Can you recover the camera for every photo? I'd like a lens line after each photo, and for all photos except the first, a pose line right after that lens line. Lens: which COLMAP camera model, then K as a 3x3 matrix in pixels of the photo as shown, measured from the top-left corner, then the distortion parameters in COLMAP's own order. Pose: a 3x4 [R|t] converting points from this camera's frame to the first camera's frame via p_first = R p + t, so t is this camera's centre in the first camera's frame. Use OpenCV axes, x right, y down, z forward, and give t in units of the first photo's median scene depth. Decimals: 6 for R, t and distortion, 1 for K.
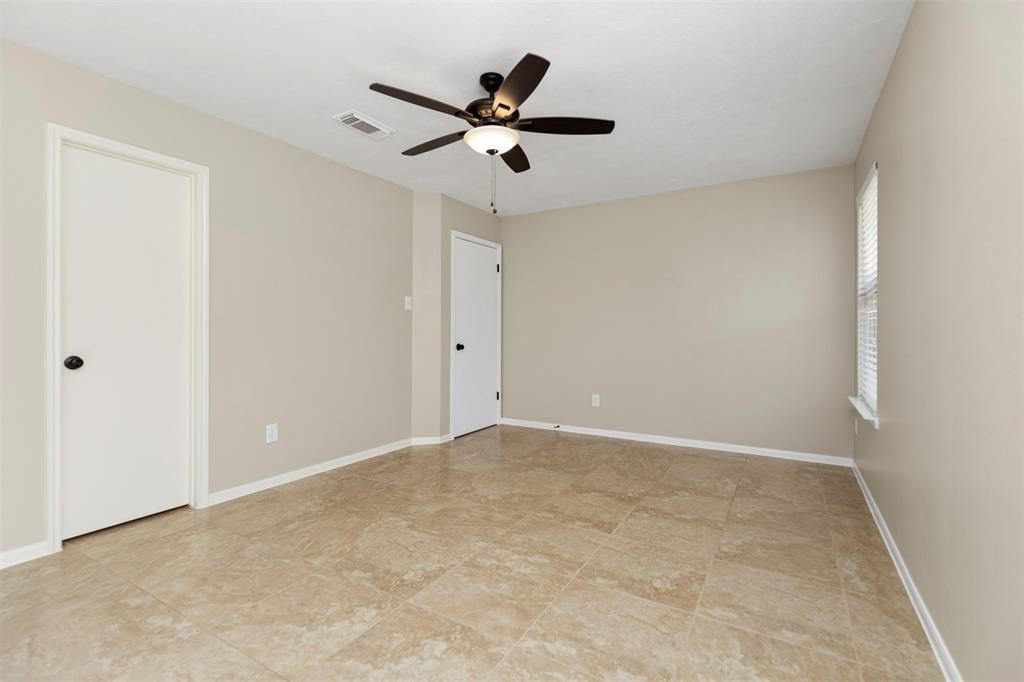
lens RADIAL K [[458.7, 0, 515.1], [0, 458.7, 336.2], [0, 0, 1]] dist [0.008493, -0.002581]
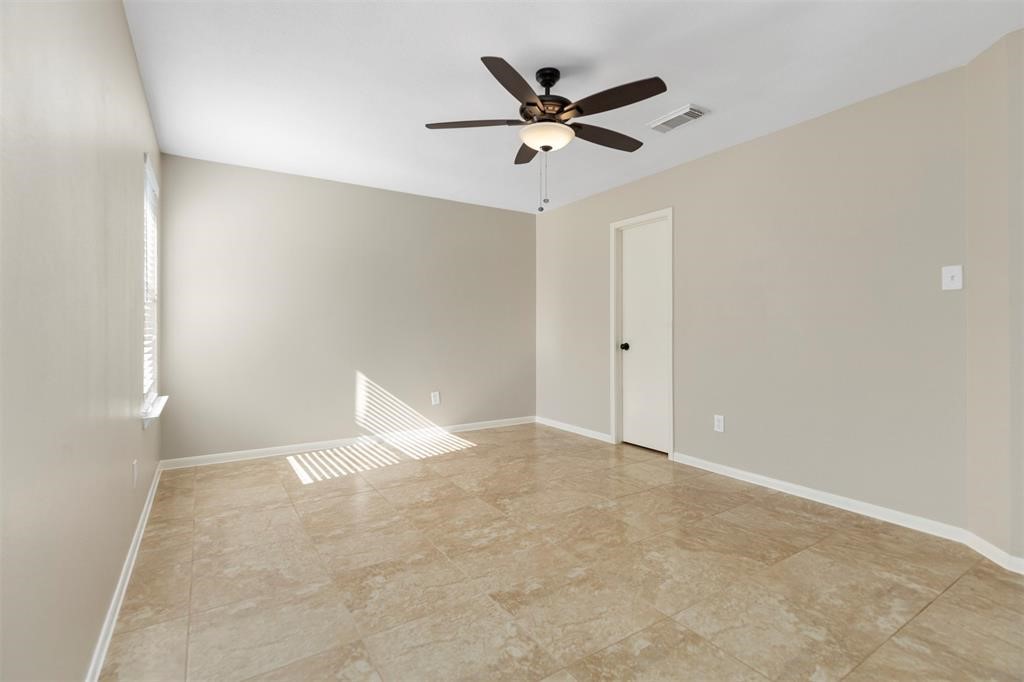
lens RADIAL K [[458.7, 0, 510.6], [0, 458.7, 331.8], [0, 0, 1]] dist [0.008493, -0.002581]
pose [[-0.430308, 0.004087, -0.902673, 0.892381], [-0.011208, 0.999888, 0.009871, -0.015153], [0.902613, 0.014365, -0.430214, 1.374575]]
